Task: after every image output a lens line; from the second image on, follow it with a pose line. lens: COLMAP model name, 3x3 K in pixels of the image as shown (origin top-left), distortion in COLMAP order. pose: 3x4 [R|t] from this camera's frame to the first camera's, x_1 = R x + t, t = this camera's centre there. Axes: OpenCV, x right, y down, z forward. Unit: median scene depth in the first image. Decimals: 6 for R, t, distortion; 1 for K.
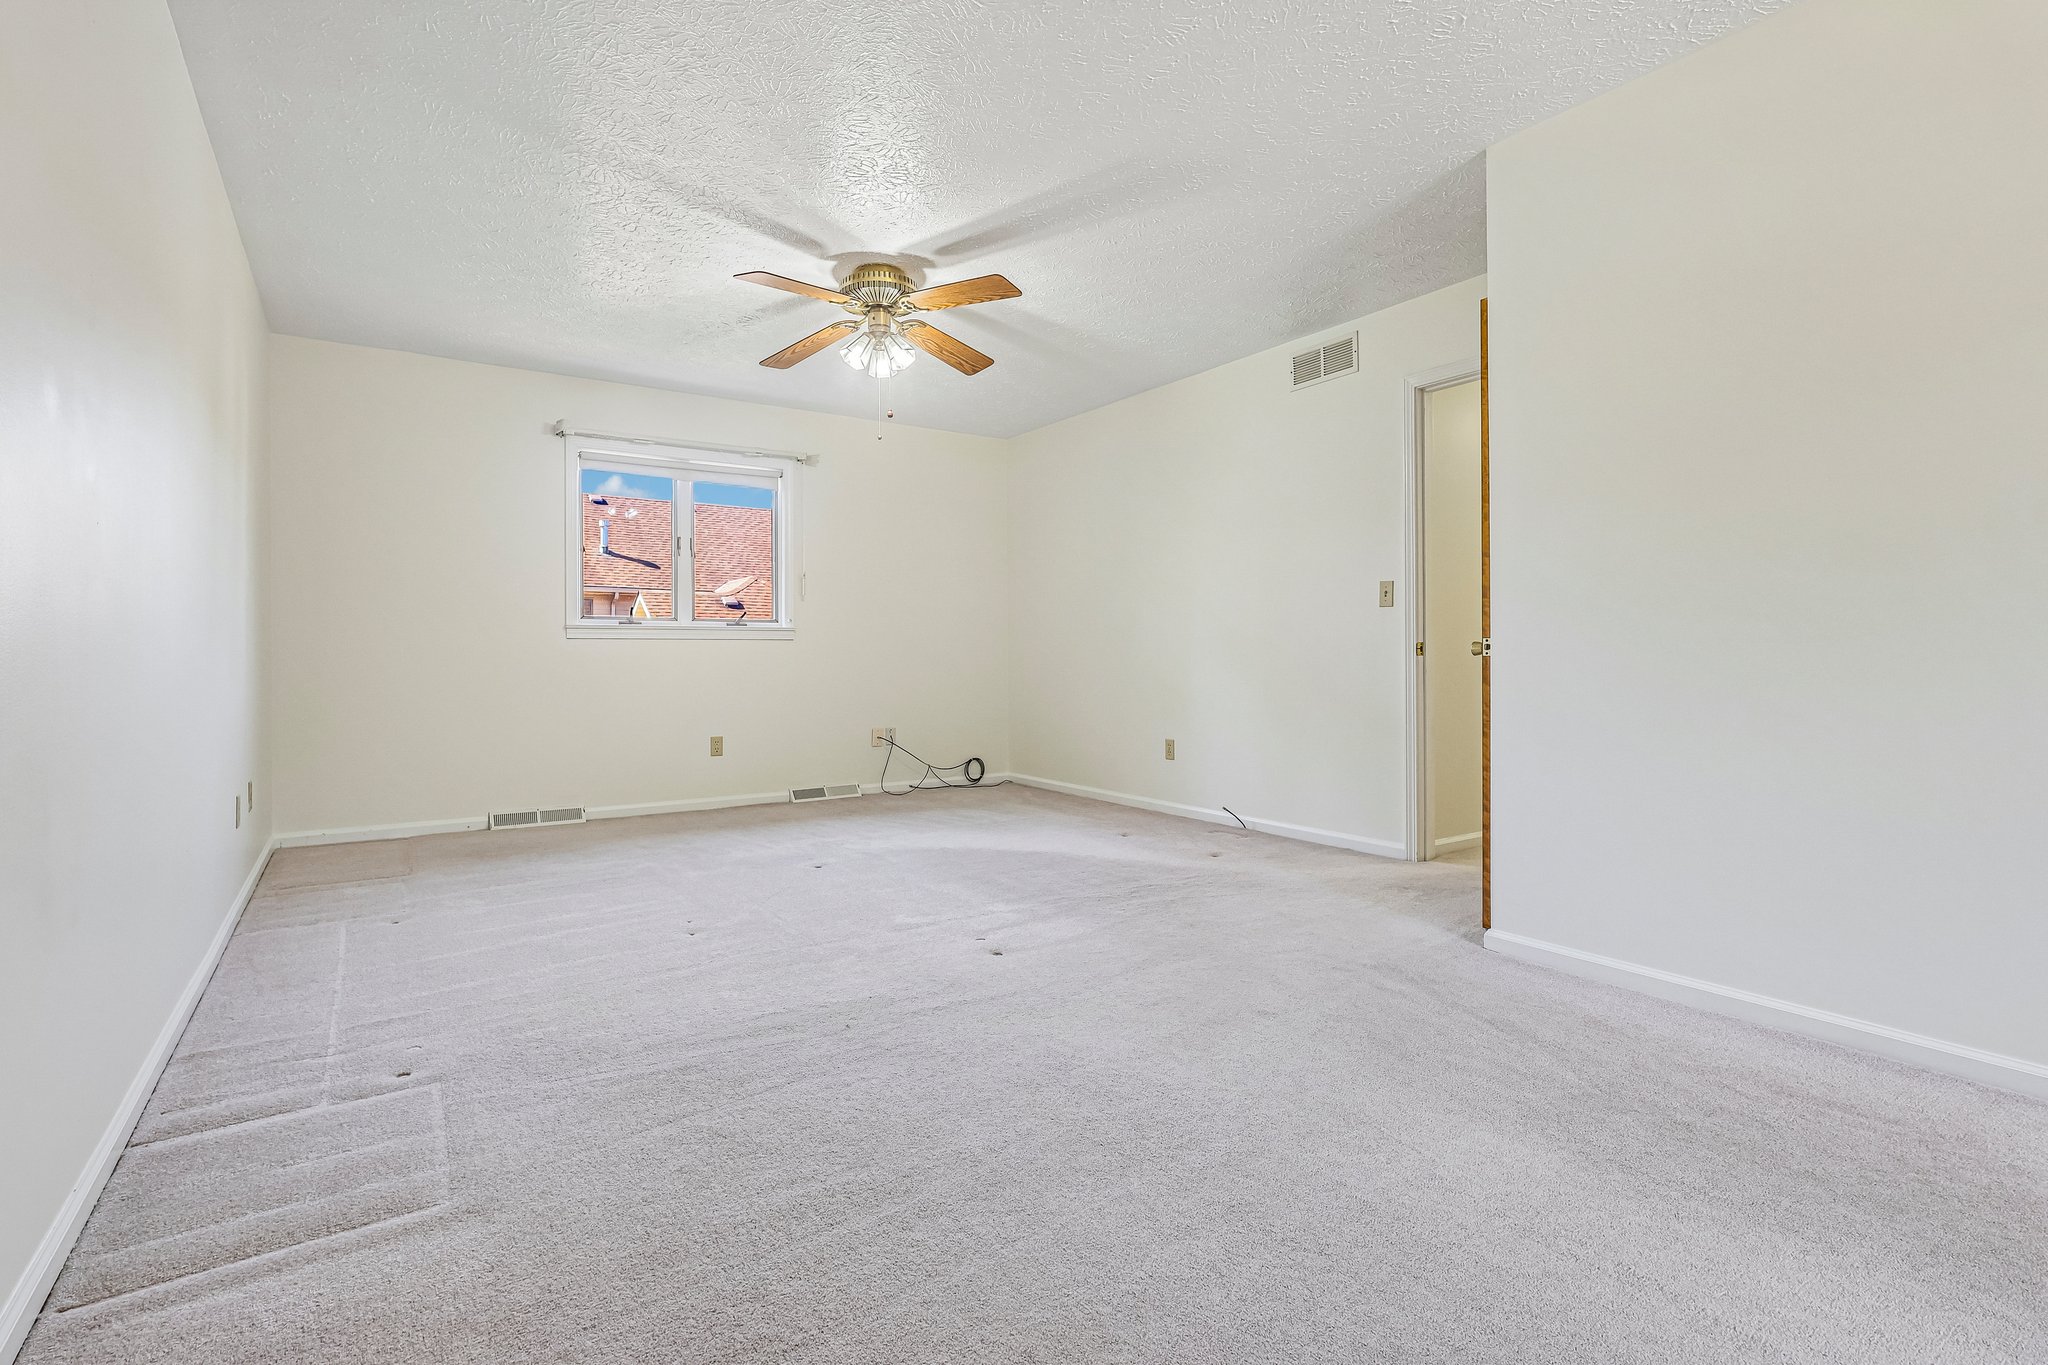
lens RADIAL K [[943.9, 0, 993.9], [0, 943.9, 654.2], [0, 0, 1]] dist [-0.018862, 0.000537]
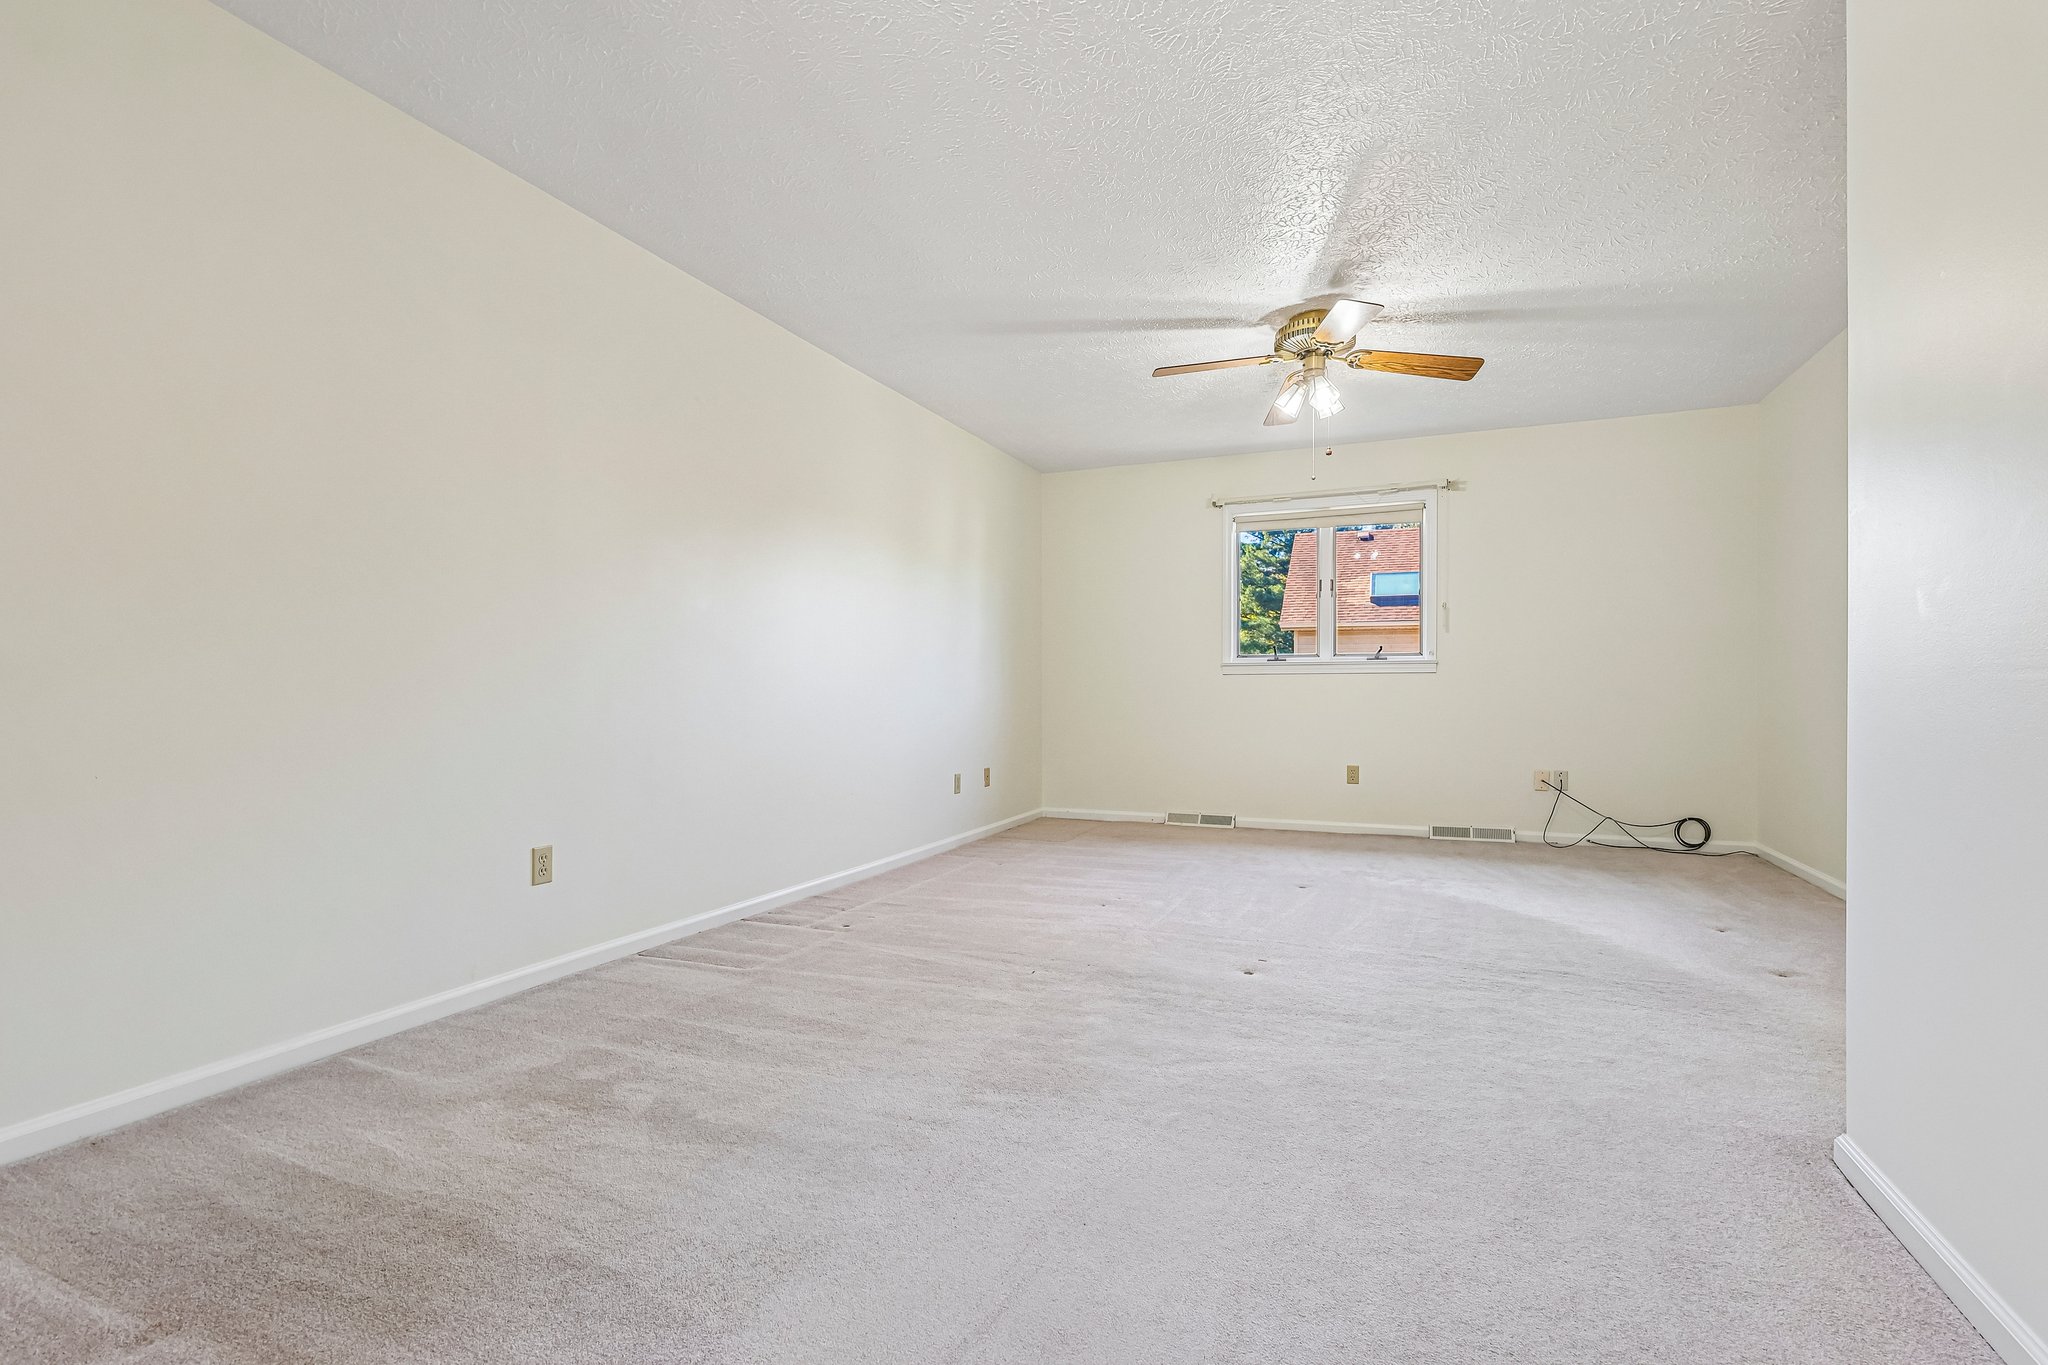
lens RADIAL K [[943.9, 0, 1026.6], [0, 943.9, 699.9], [0, 0, 1]] dist [-0.018862, 0.000537]
pose [[0.554390, 0.011578, -0.832176, 0.373764], [-0.000278, 0.999906, 0.013727, -0.000383], [0.832257, -0.007378, 0.554341, 0.108323]]
